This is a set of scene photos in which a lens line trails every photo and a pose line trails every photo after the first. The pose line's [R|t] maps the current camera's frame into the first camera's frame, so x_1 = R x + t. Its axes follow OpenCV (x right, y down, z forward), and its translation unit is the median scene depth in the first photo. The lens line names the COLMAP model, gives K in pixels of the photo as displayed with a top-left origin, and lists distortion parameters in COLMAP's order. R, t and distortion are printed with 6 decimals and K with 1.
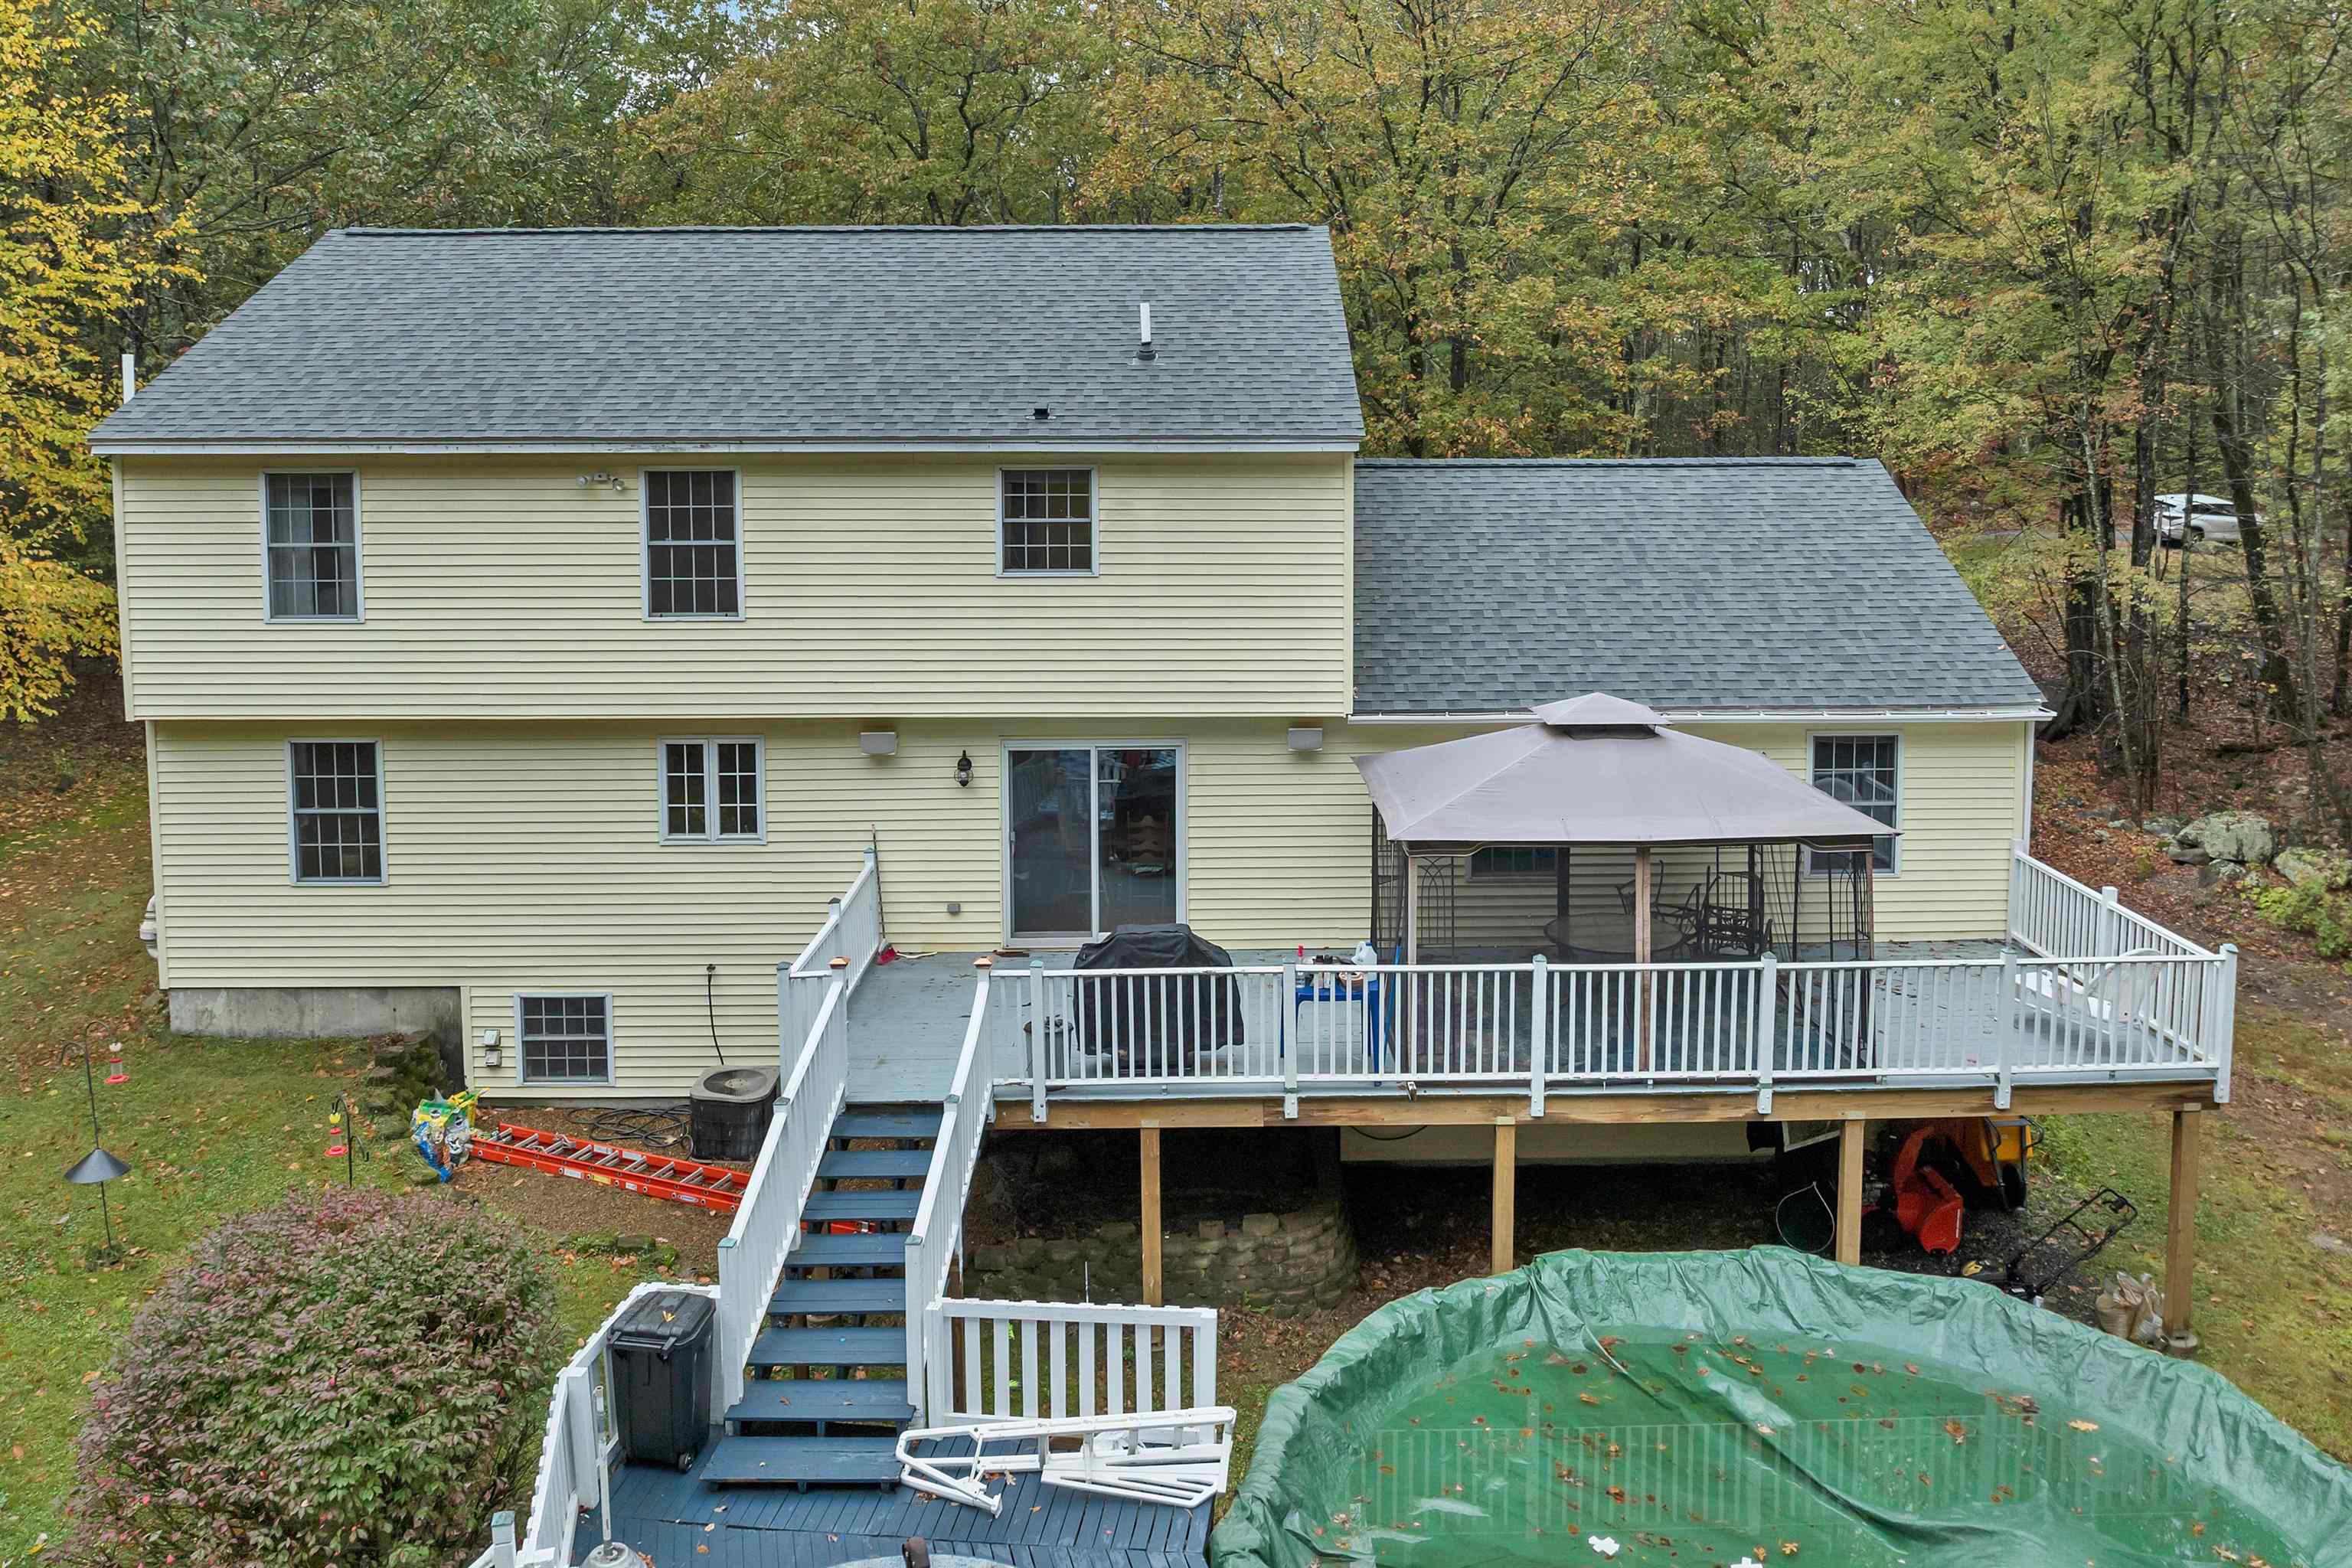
lens RADIAL K [[1745.4, 0, 1234.5], [0, 1745.4, 549.2], [0, 0, 1]] dist [-0.036751, -0.003440]
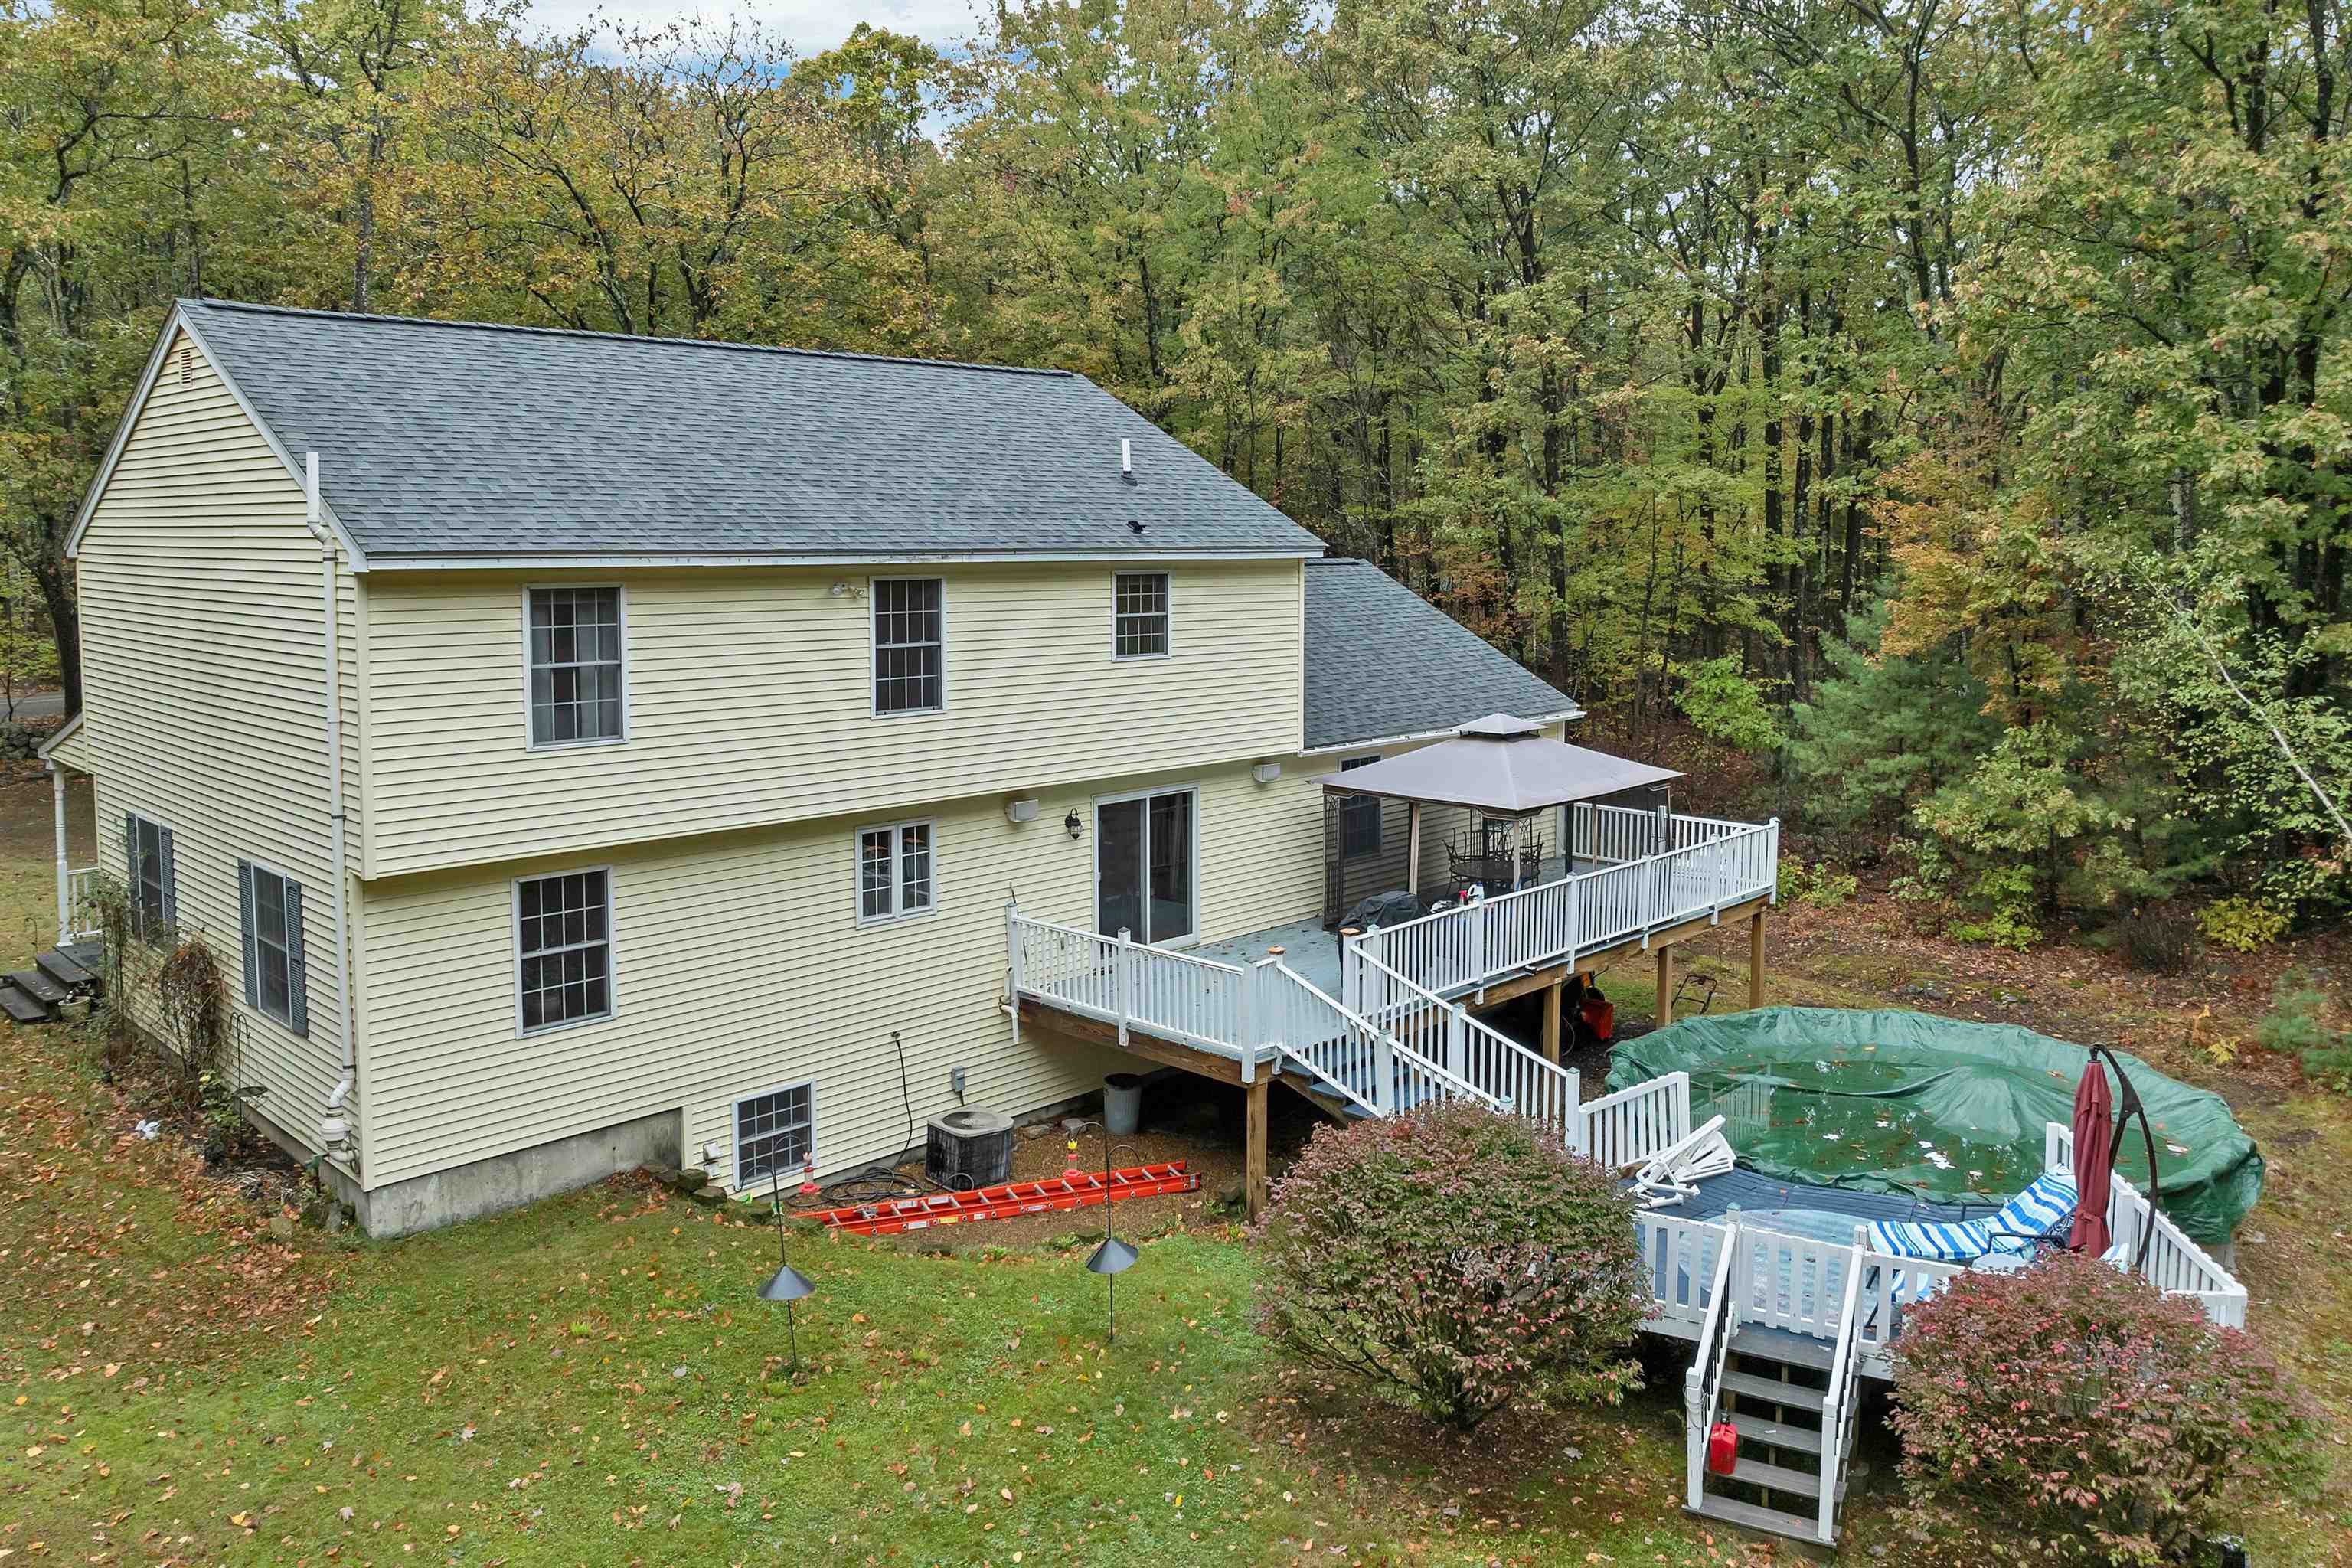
lens RADIAL K [[1745.4, 0, 1241.9], [0, 1745.4, 666.2], [0, 0, 1]] dist [-0.036751, -0.003440]
pose [[0.694528, -0.051530, 0.717618, -0.950691], [0.045159, 0.998587, 0.028000, -0.011491], [-0.718047, 0.012960, 0.695874, 0.080820]]
